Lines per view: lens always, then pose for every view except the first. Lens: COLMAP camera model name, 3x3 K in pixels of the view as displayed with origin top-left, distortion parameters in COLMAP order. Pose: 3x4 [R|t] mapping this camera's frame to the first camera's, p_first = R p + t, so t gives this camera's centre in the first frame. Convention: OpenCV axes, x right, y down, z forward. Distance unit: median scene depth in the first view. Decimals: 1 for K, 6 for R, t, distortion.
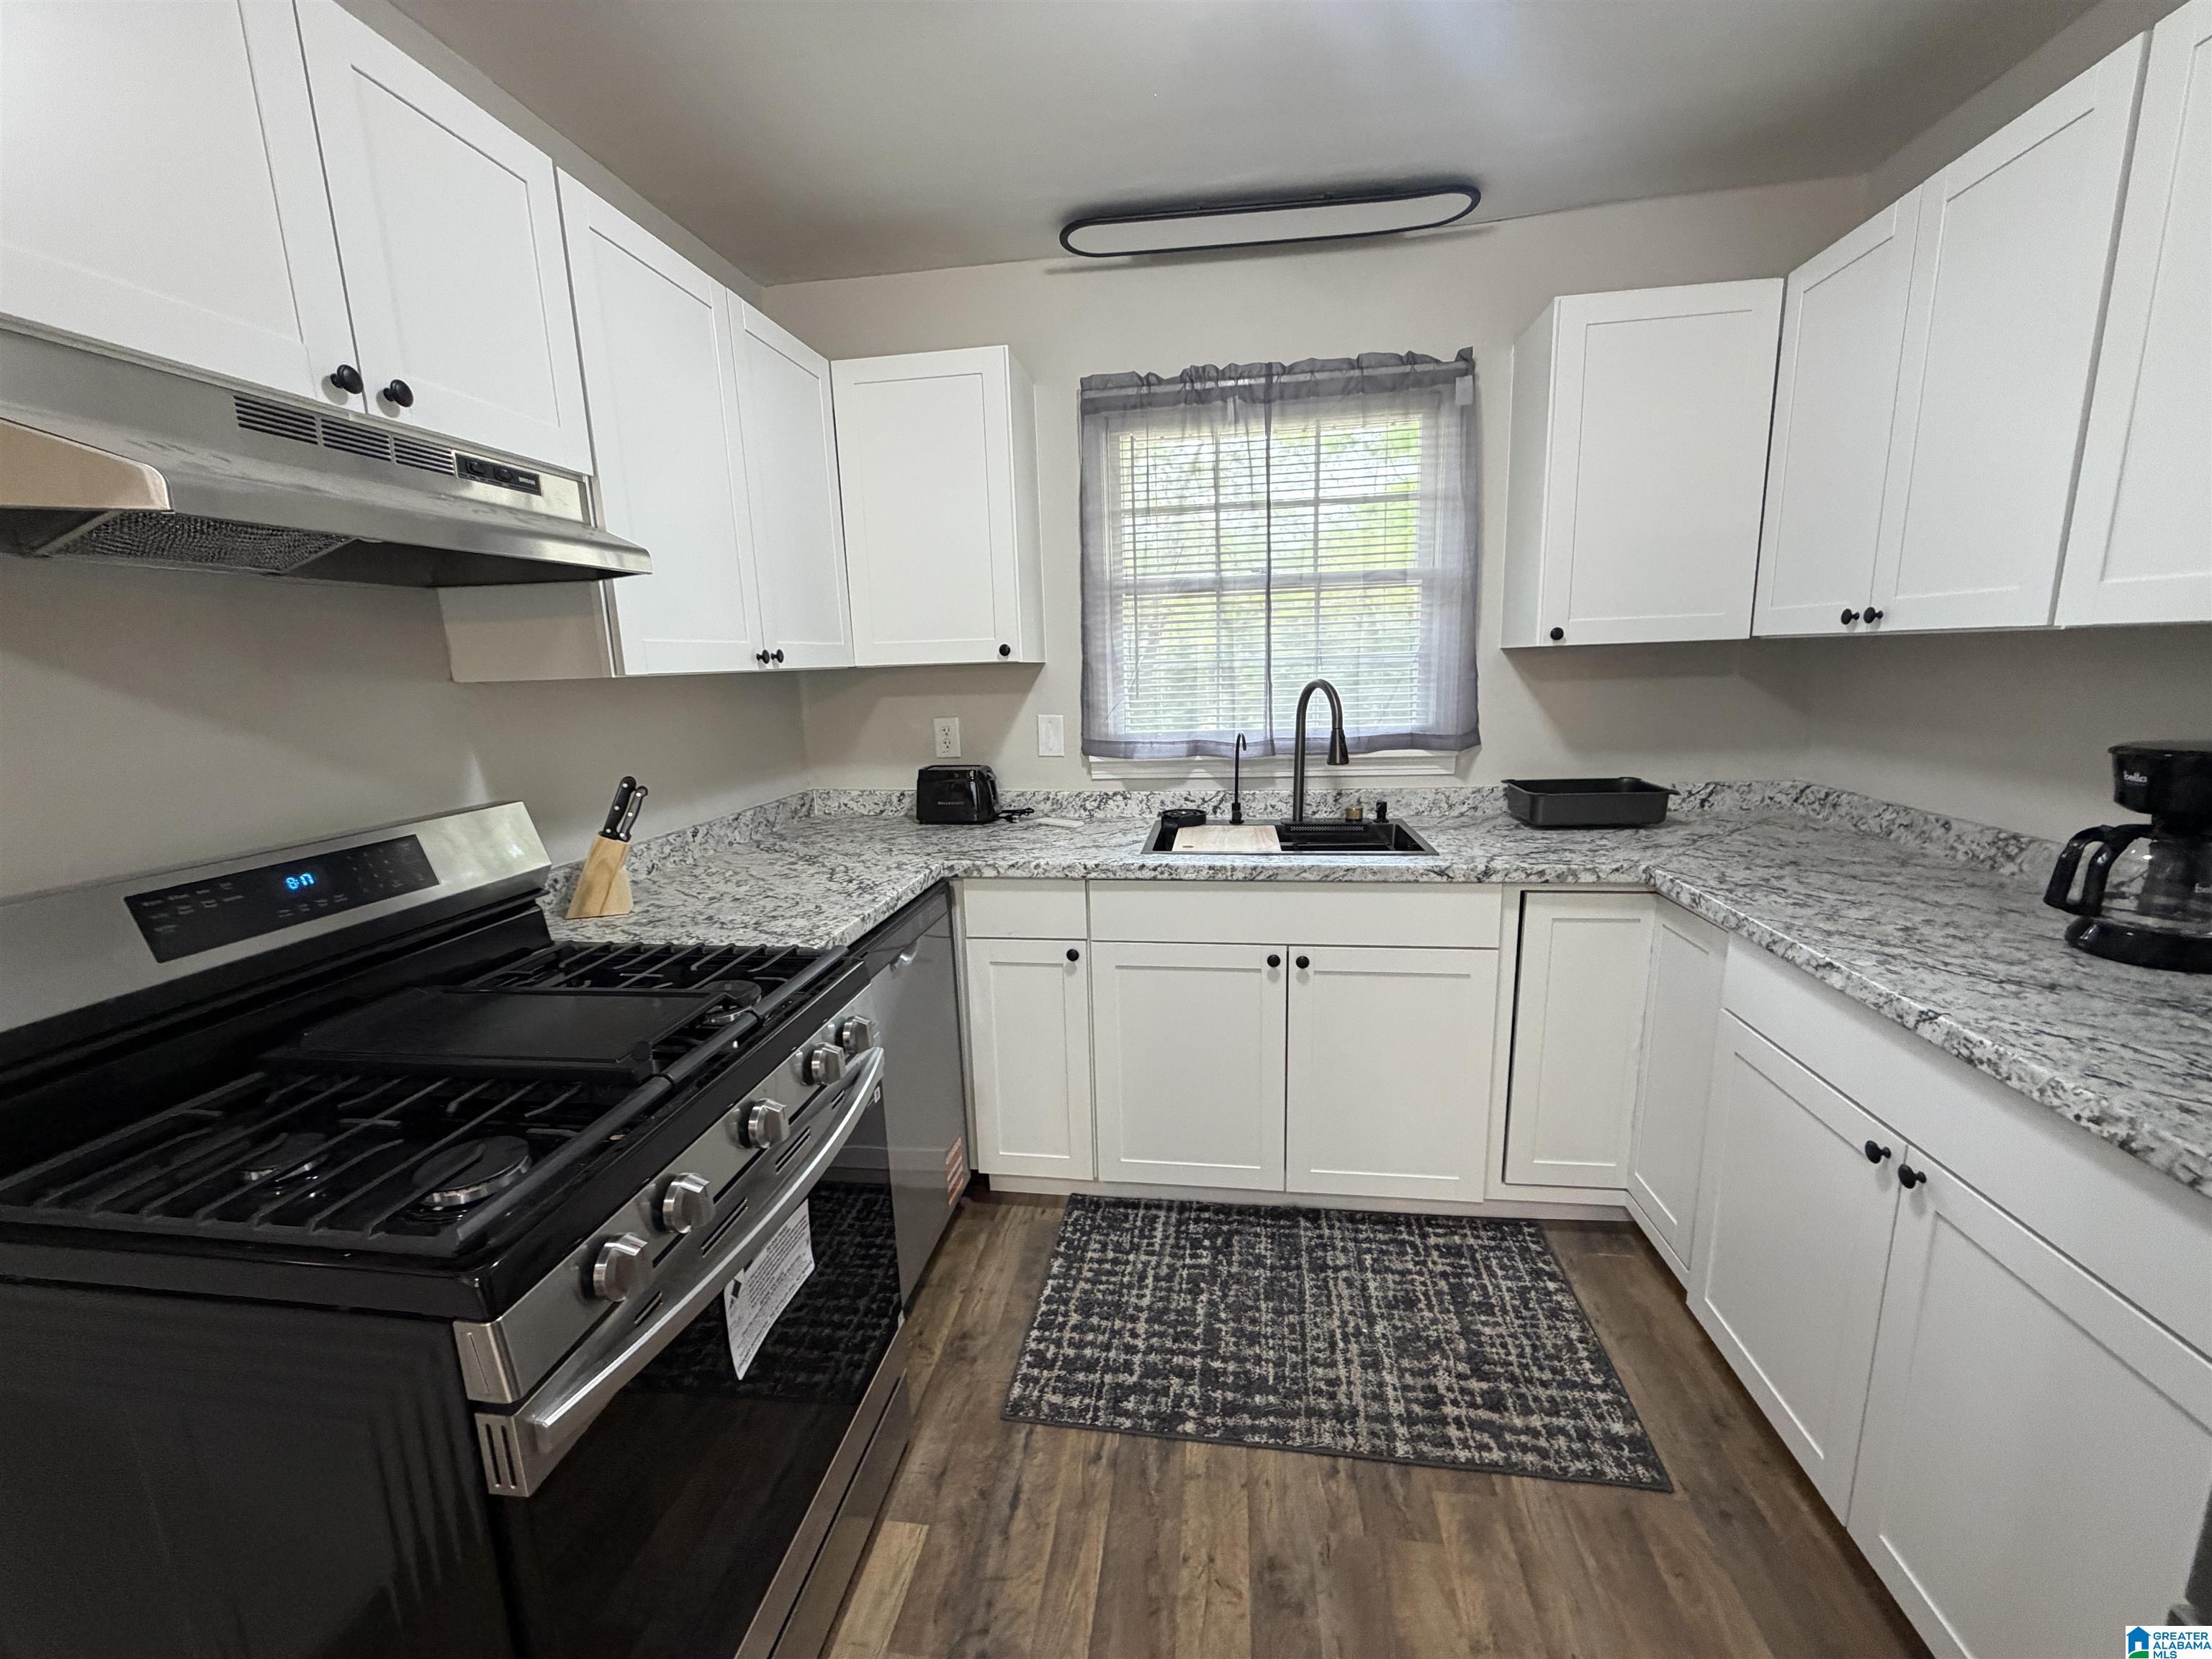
lens RADIAL K [[879.7, 0, 1102.6], [0, 879.7, 829.0], [0, 0, 1]] dist [0.000378, -0.000009]
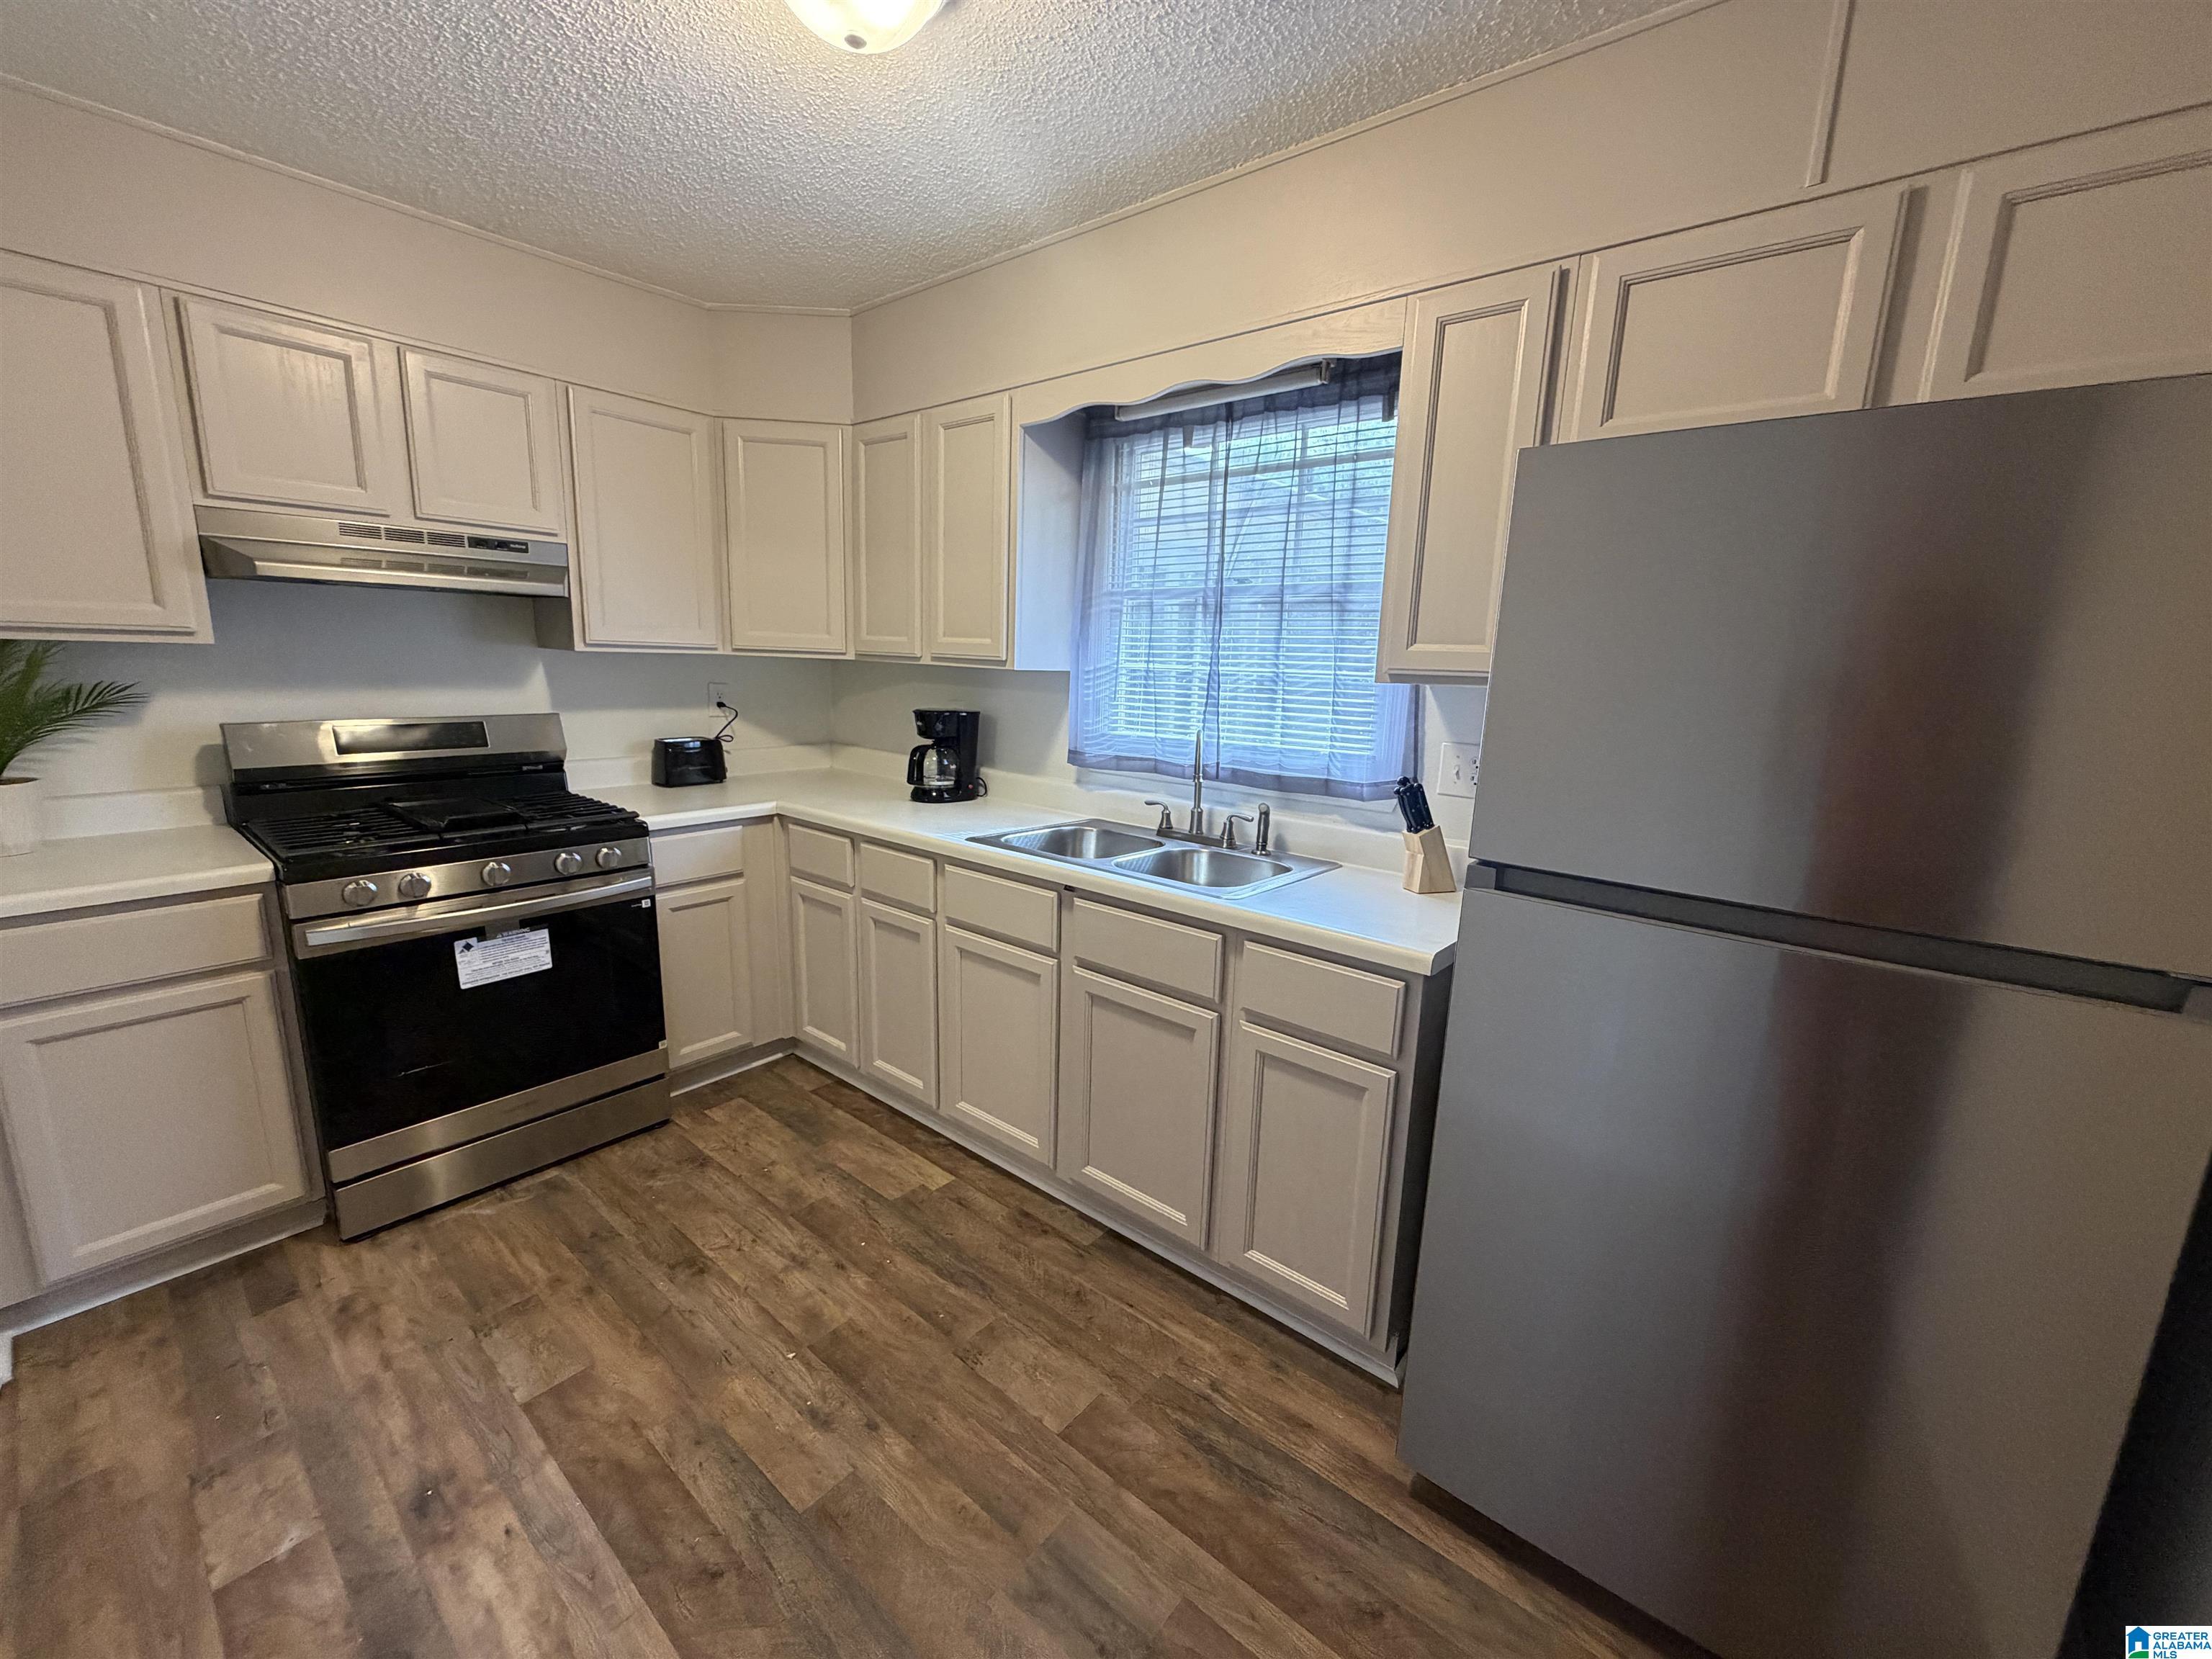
lens RADIAL K [[879.7, 0, 1102.9], [0, 879.7, 826.5], [0, 0, 1]] dist [0.000378, -0.000009]
pose [[0.854586, 0.151230, -0.496802, 1.026788], [-0.147940, 0.987914, 0.046245, -0.041295], [0.497791, 0.033977, 0.866631, -0.034638]]
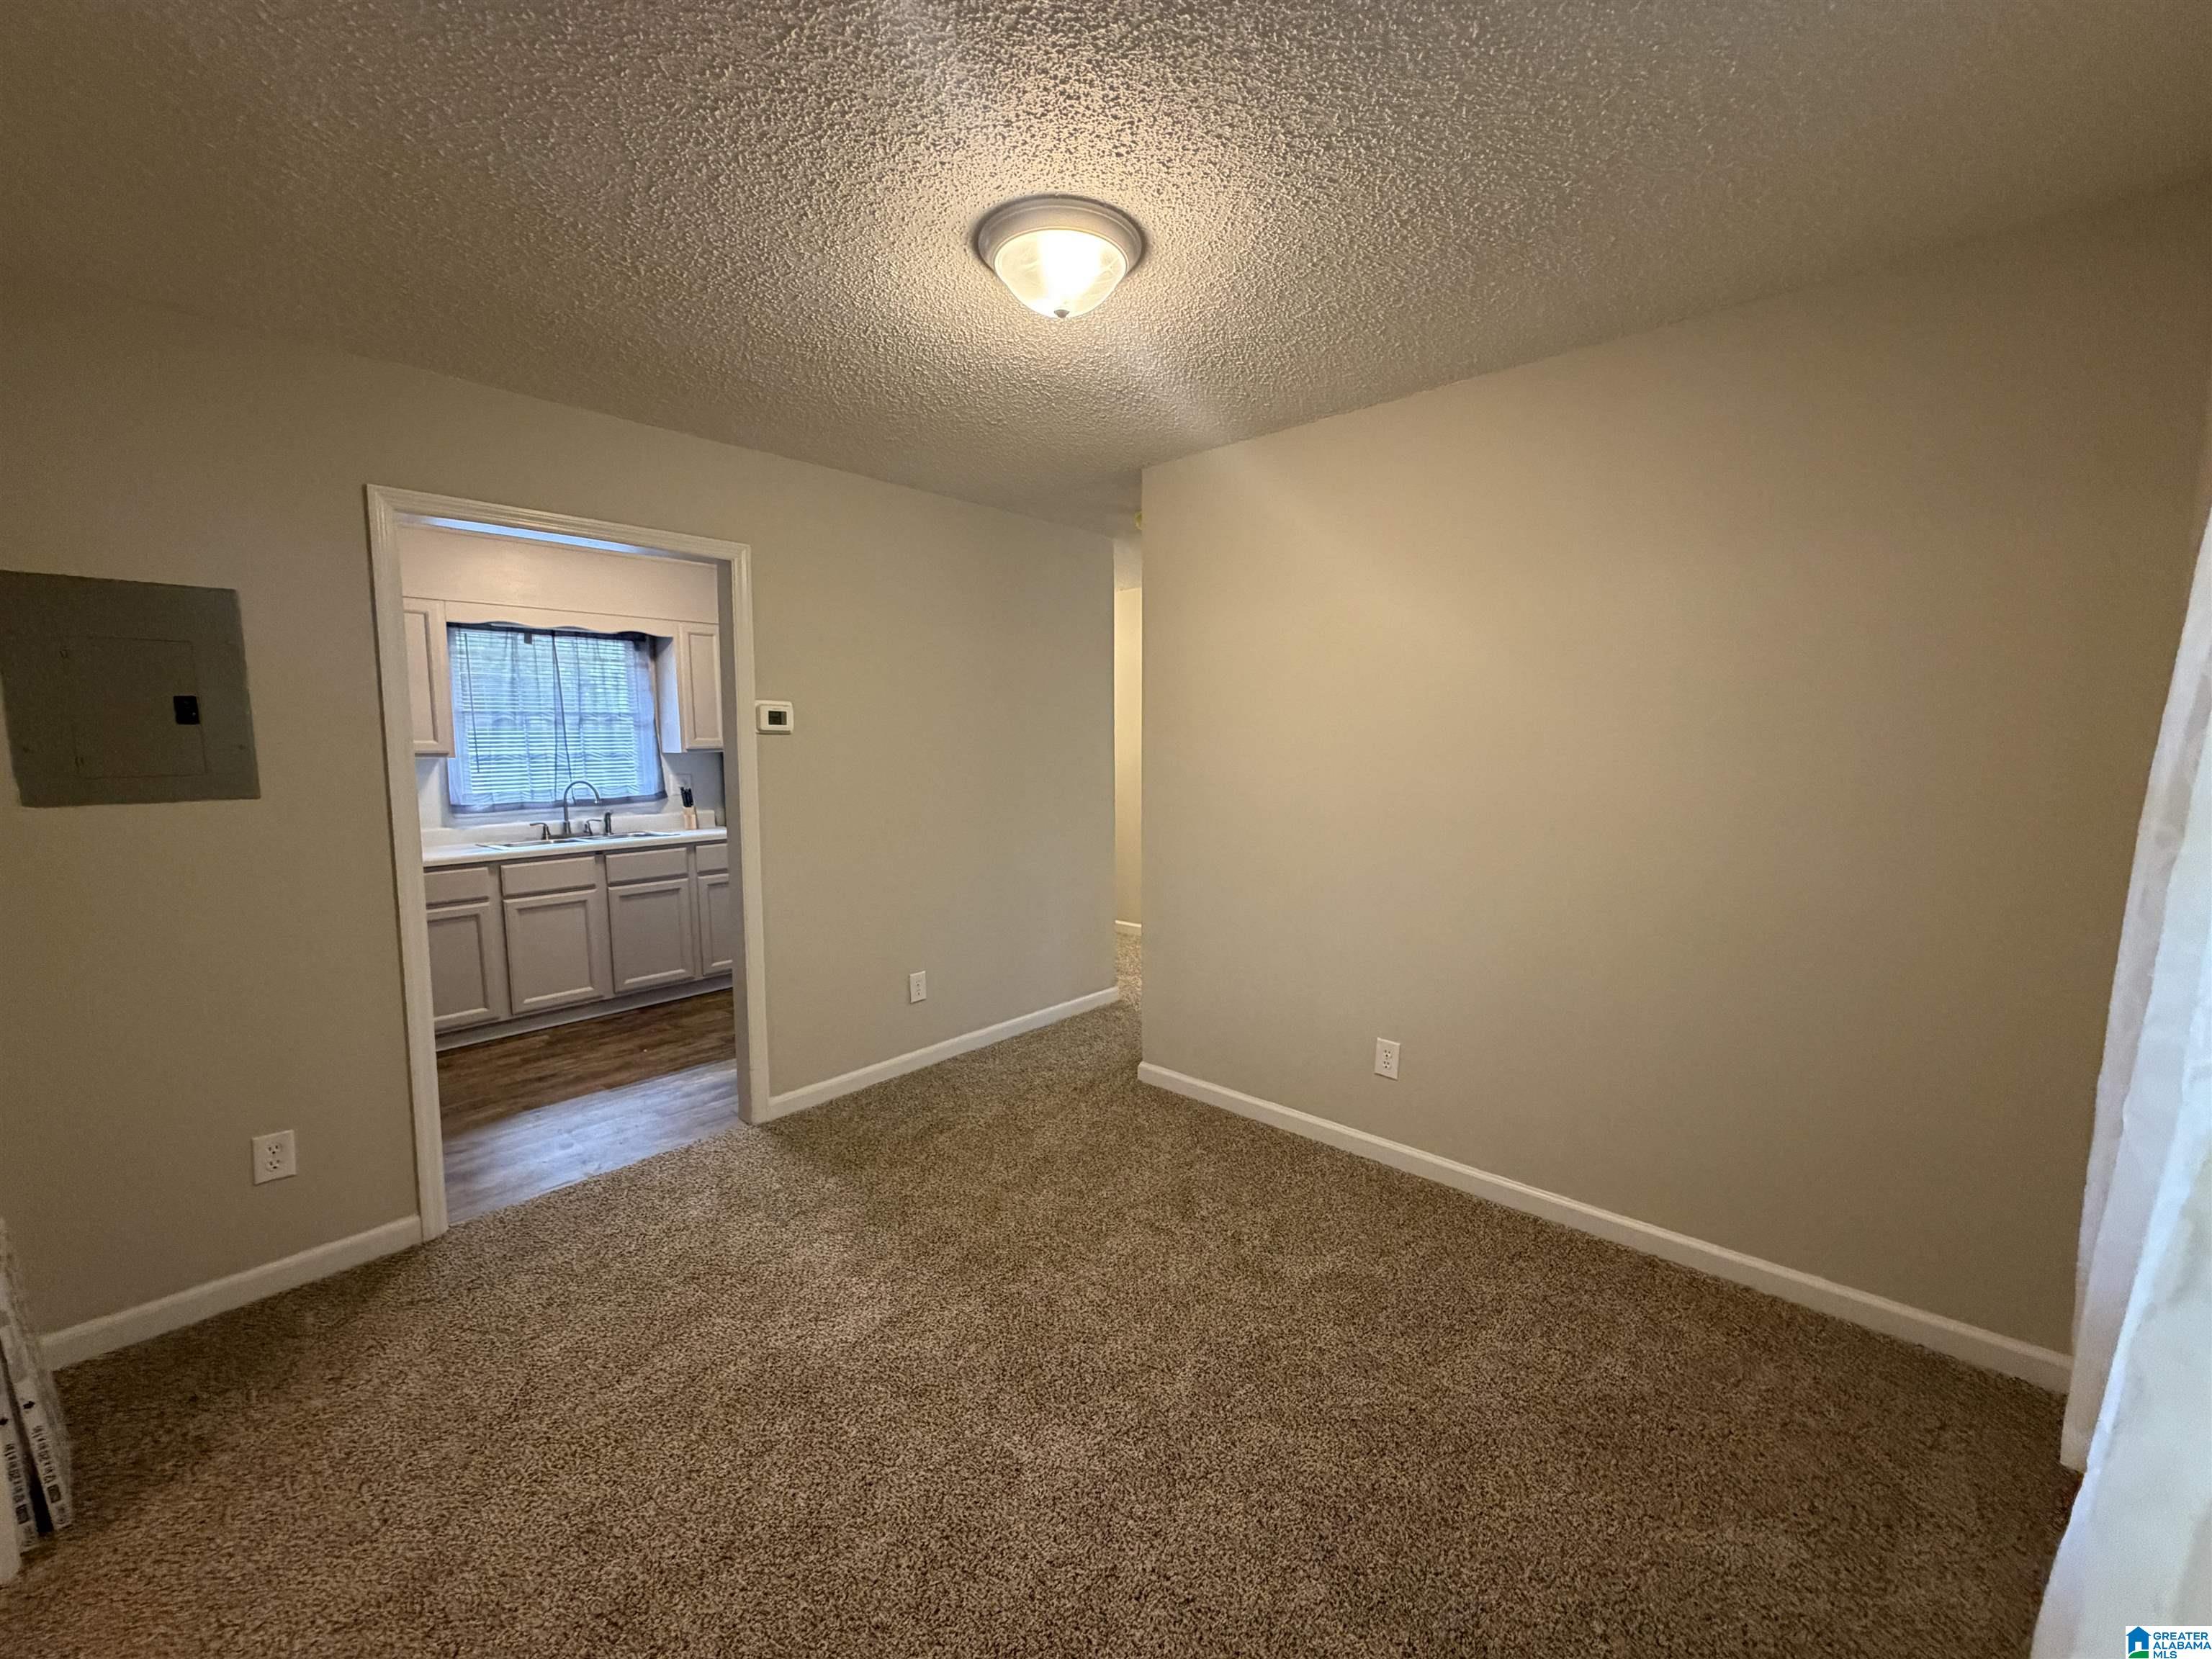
lens RADIAL K [[879.7, 0, 1102.1], [0, 879.7, 831.5], [0, 0, 1]] dist [0.000378, -0.000009]
pose [[0.551491, -0.064529, 0.831681, -0.793656], [0.147799, 0.988788, -0.021288, 0.290386], [-0.820983, 0.134662, 0.554845, -1.569476]]
